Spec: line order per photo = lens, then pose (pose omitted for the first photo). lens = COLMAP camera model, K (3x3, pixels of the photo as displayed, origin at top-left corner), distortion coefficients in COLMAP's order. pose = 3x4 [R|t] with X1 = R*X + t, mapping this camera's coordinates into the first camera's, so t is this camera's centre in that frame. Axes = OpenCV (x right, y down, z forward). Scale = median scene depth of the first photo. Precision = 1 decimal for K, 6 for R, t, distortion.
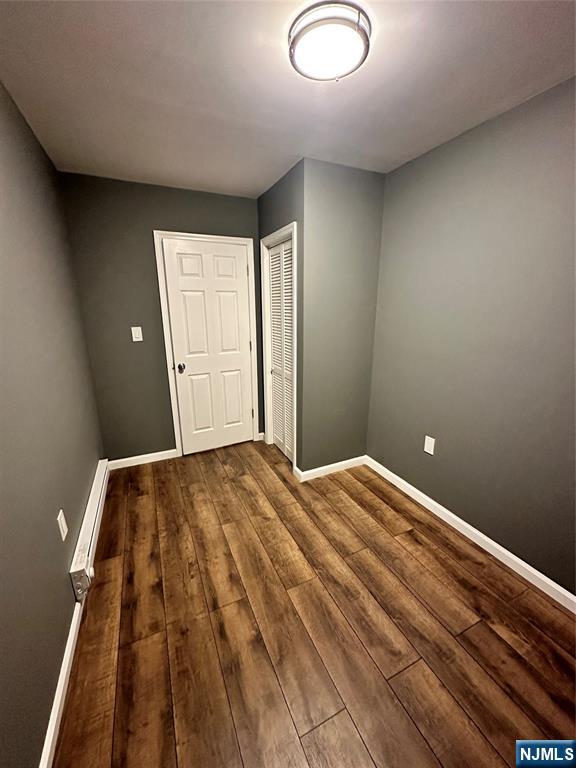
lens RADIAL K [[307.6, 0, 288.0], [0, 307.6, 384.0], [0, 0, 1]] dist [0.000277, -0.000320]
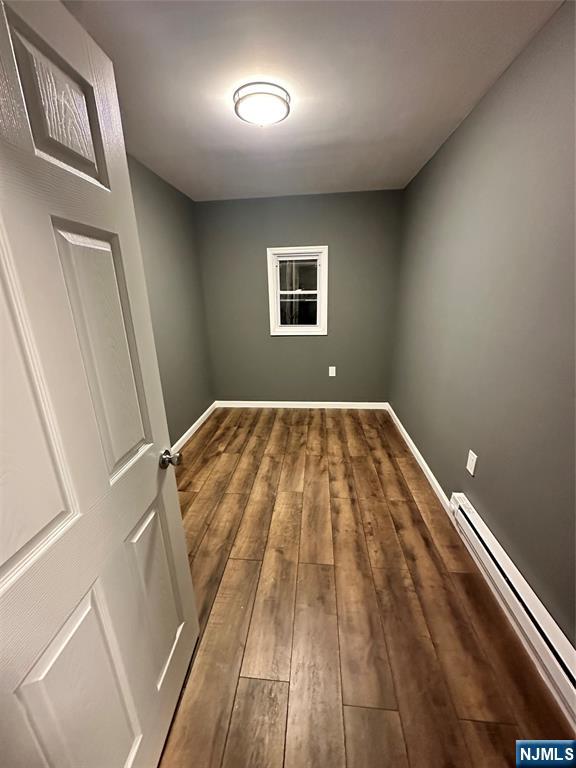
lens RADIAL K [[307.6, 0, 288.0], [0, 307.6, 384.0], [0, 0, 1]] dist [0.000277, -0.000320]
pose [[-0.862864, -0.123094, 0.490219, -0.517375], [0.154775, 0.858949, 0.488111, -0.406114], [-0.481156, 0.497046, -0.722104, 1.620436]]
